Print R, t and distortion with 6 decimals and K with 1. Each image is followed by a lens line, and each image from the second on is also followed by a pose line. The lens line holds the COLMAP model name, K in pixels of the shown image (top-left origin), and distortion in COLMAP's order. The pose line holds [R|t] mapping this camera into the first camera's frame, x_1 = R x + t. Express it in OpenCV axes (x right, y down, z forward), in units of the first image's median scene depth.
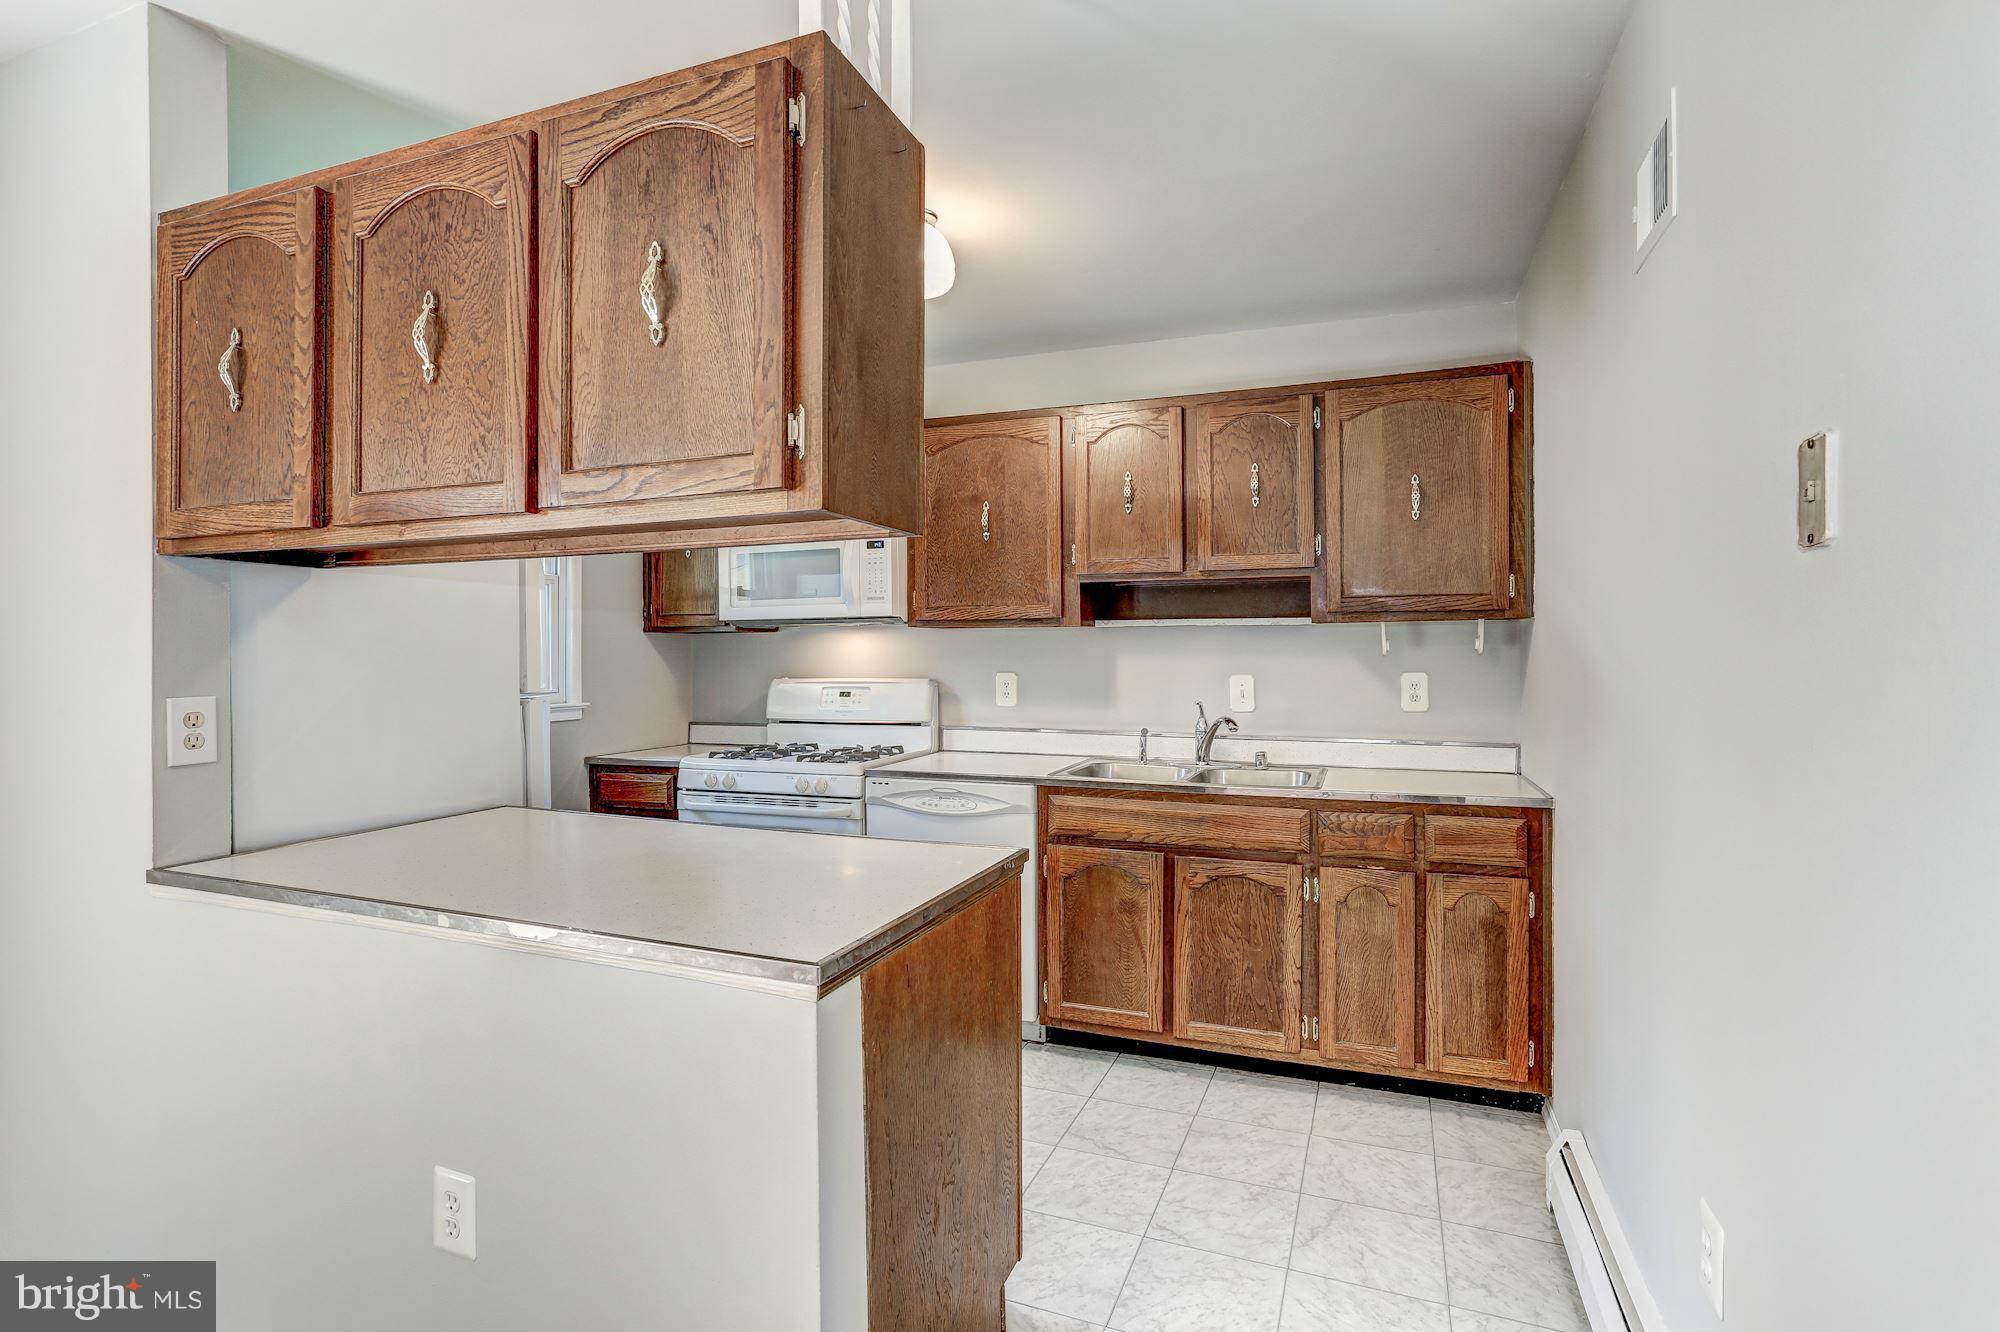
lens RADIAL K [[967.7, 0, 986.5], [0, 967.7, 644.9], [0, 0, 1]] dist [-0.012965, 0.003727]
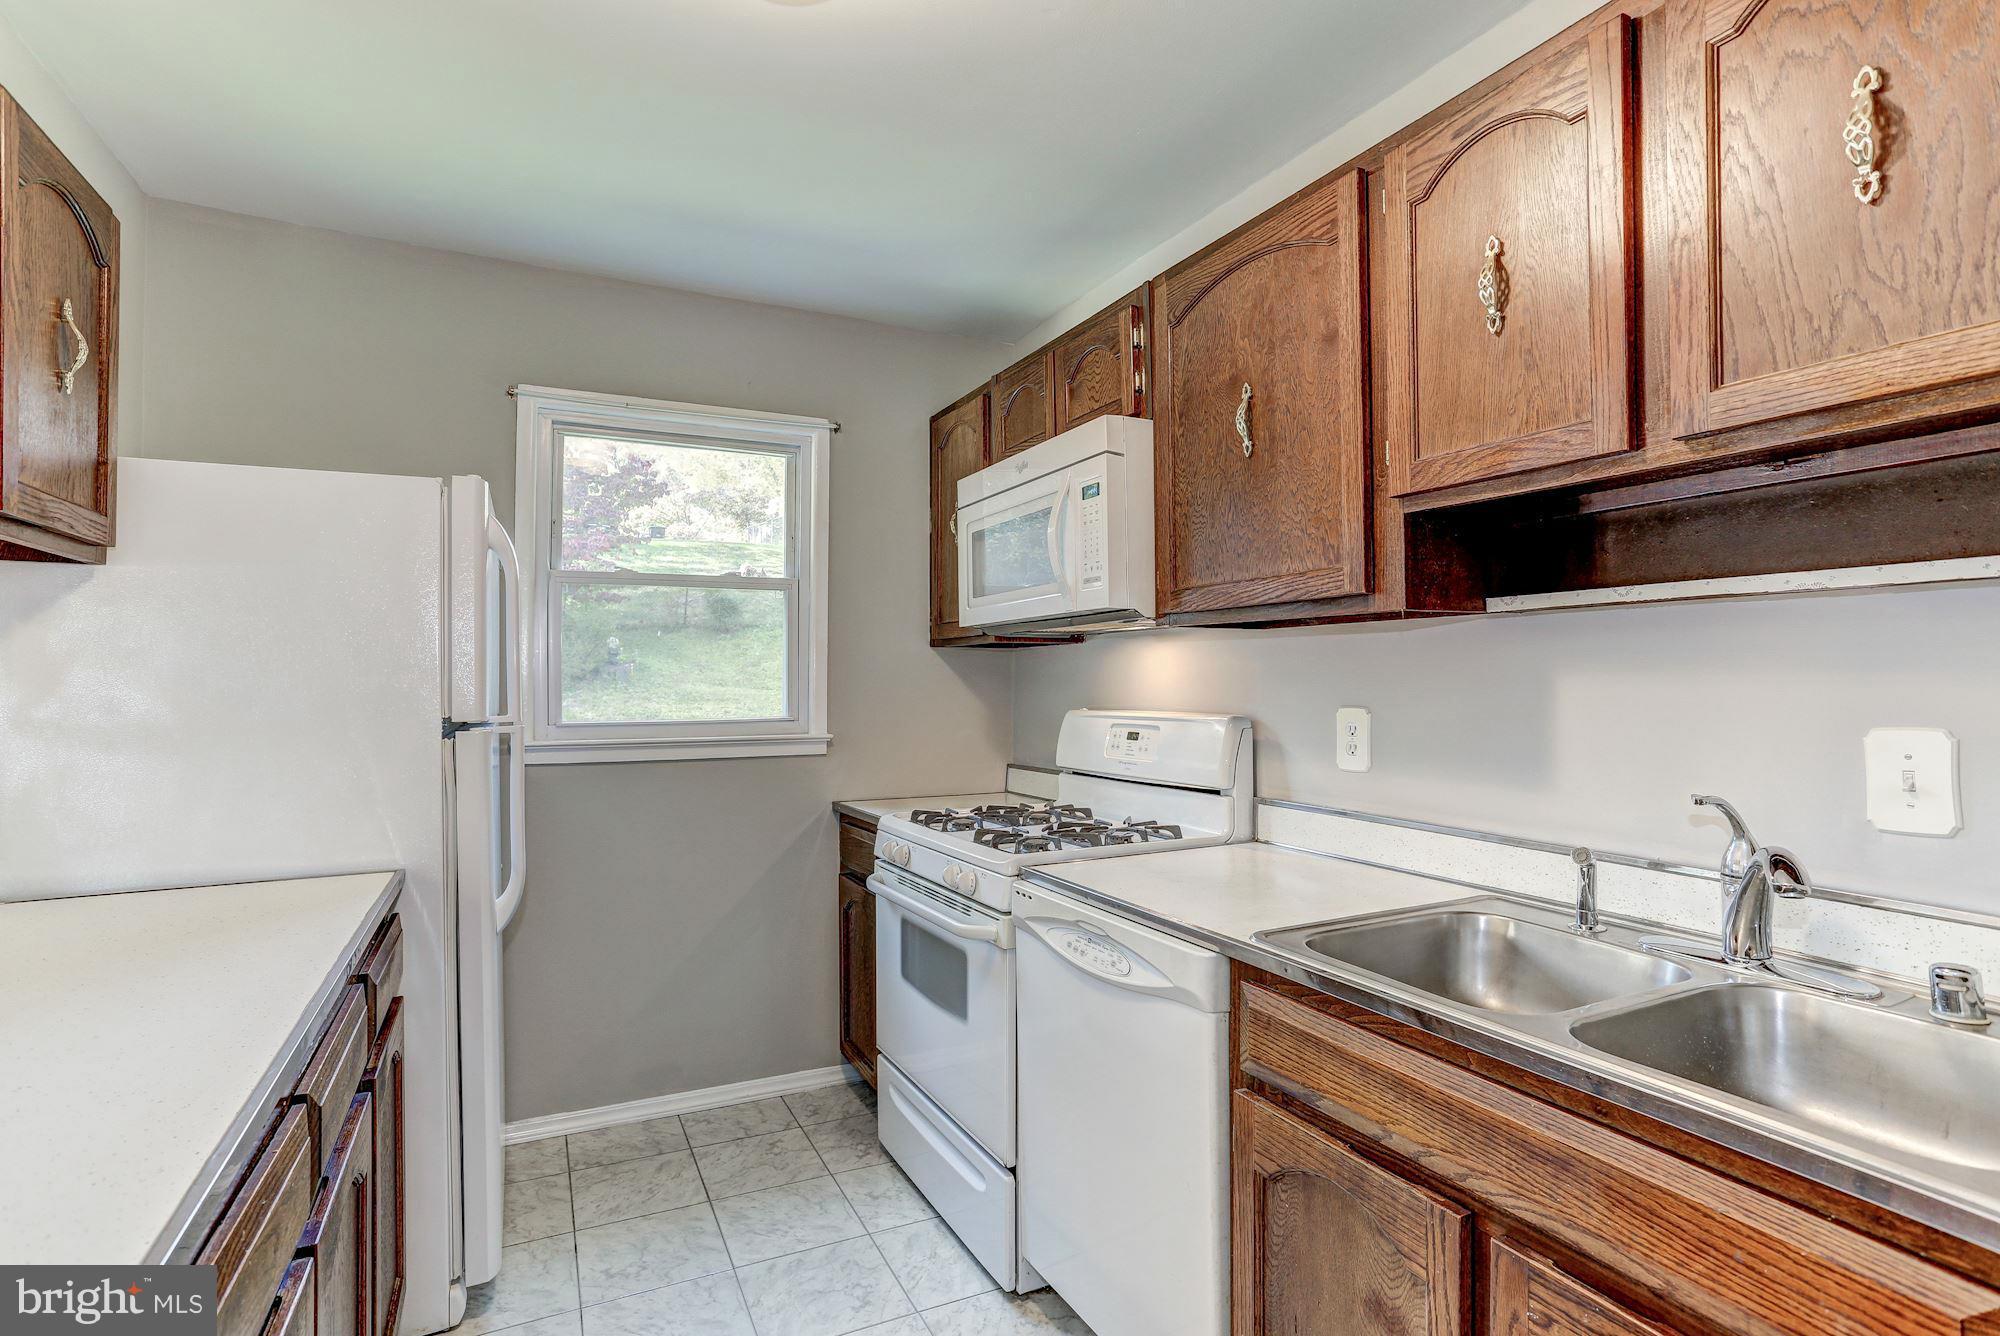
lens RADIAL K [[967.7, 0, 989.1], [0, 967.7, 666.4], [0, 0, 1]] dist [-0.012965, 0.003727]
pose [[0.743620, -0.009873, -0.668530, 0.416451], [0.007476, 0.999951, -0.006452, 0.014911], [0.668561, -0.000201, 0.743657, 0.869722]]
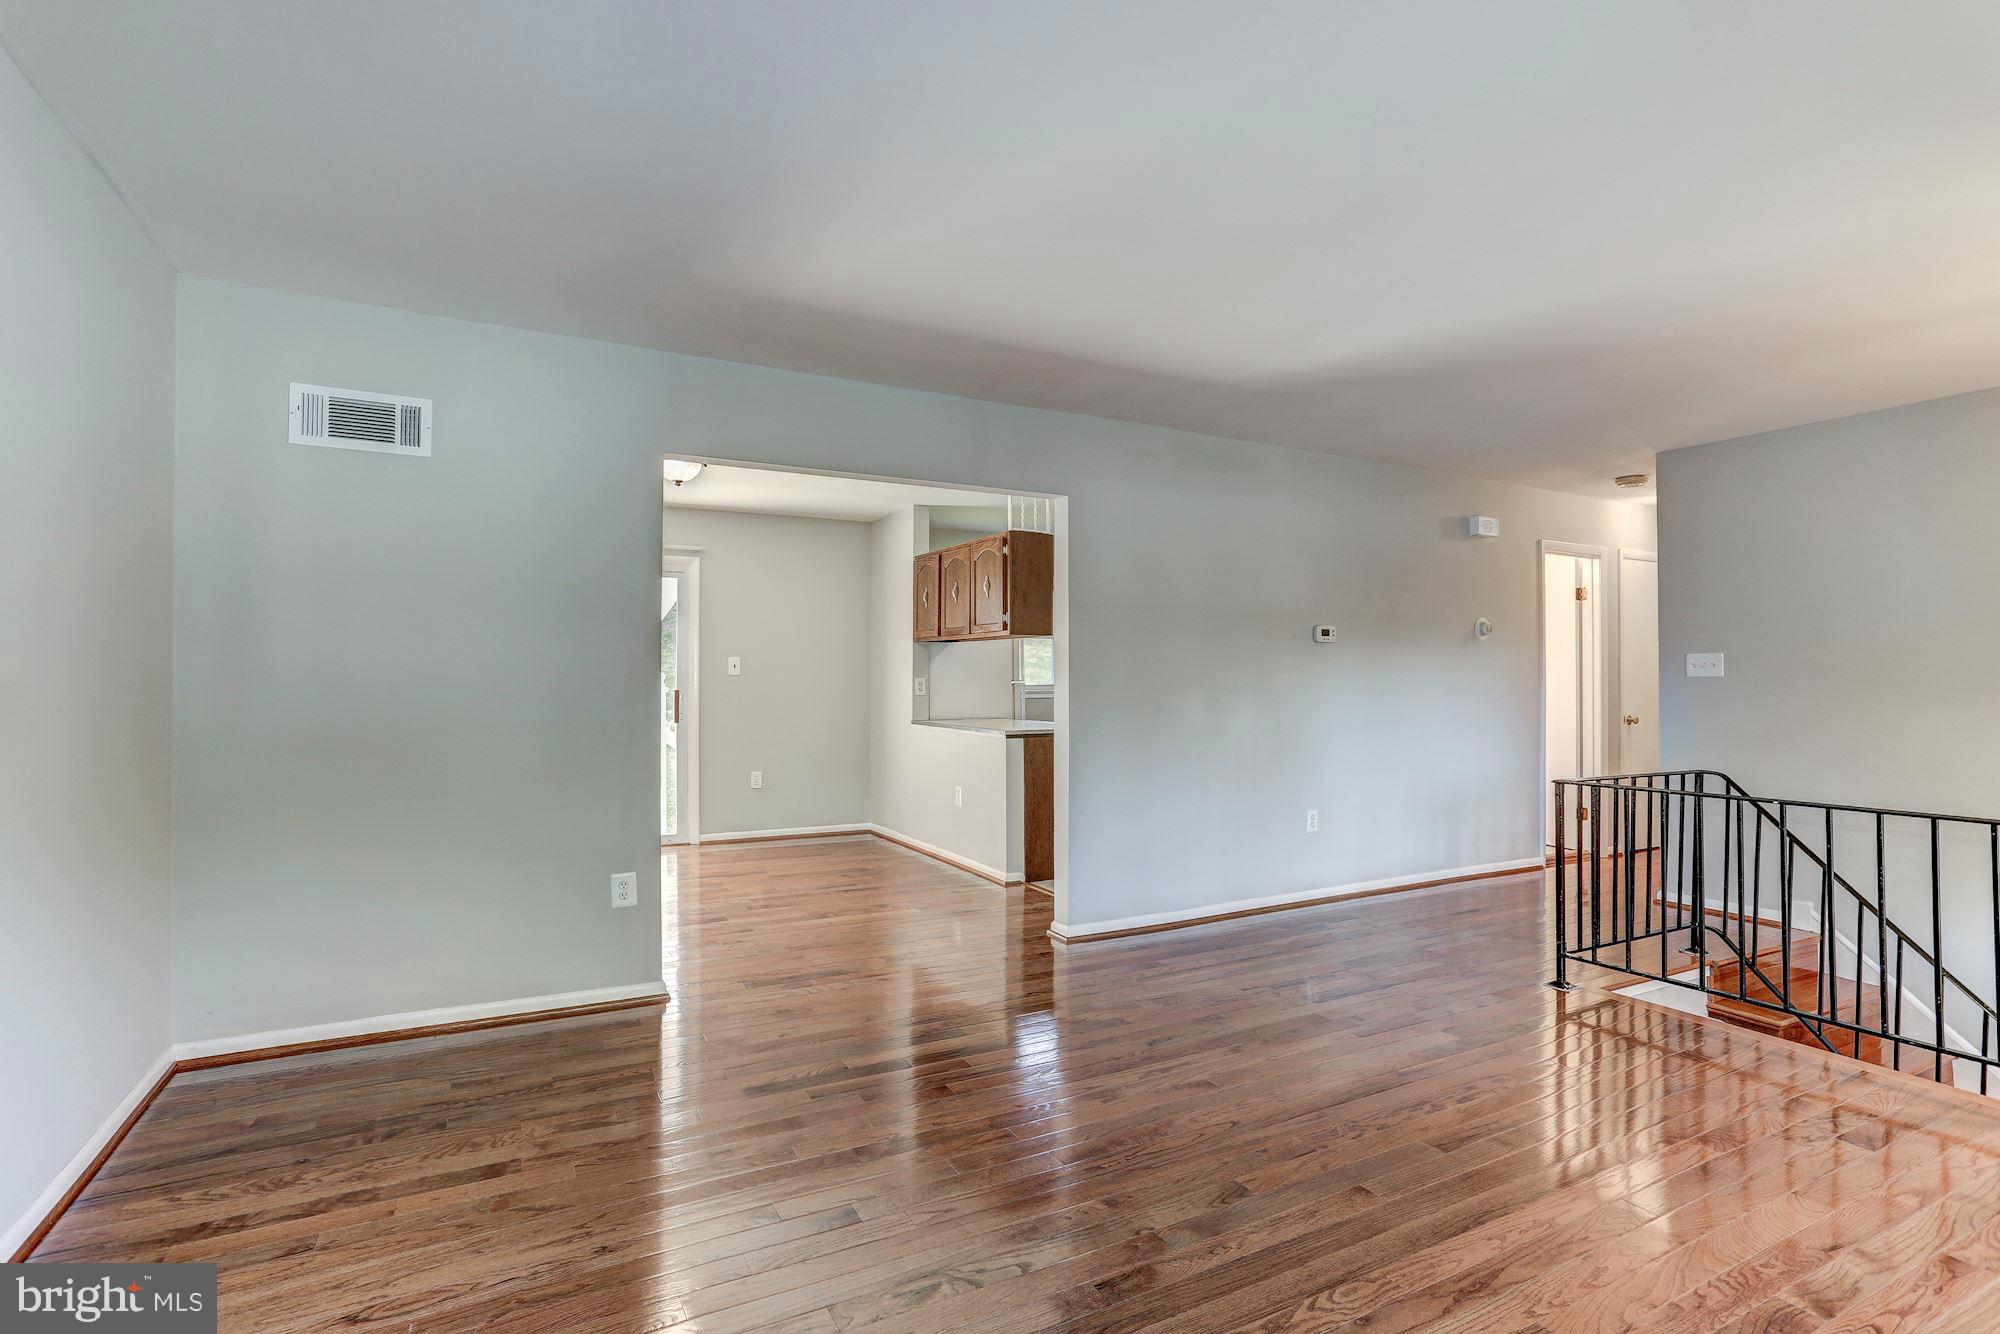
lens RADIAL K [[967.7, 0, 992.1], [0, 967.7, 670.1], [0, 0, 1]] dist [-0.012965, 0.003727]
pose [[0.767924, 0.000415, -0.640541, 1.935840], [0.000009, 1.000000, 0.000659, 0.018848], [0.640541, -0.000511, 0.767924, -1.852988]]
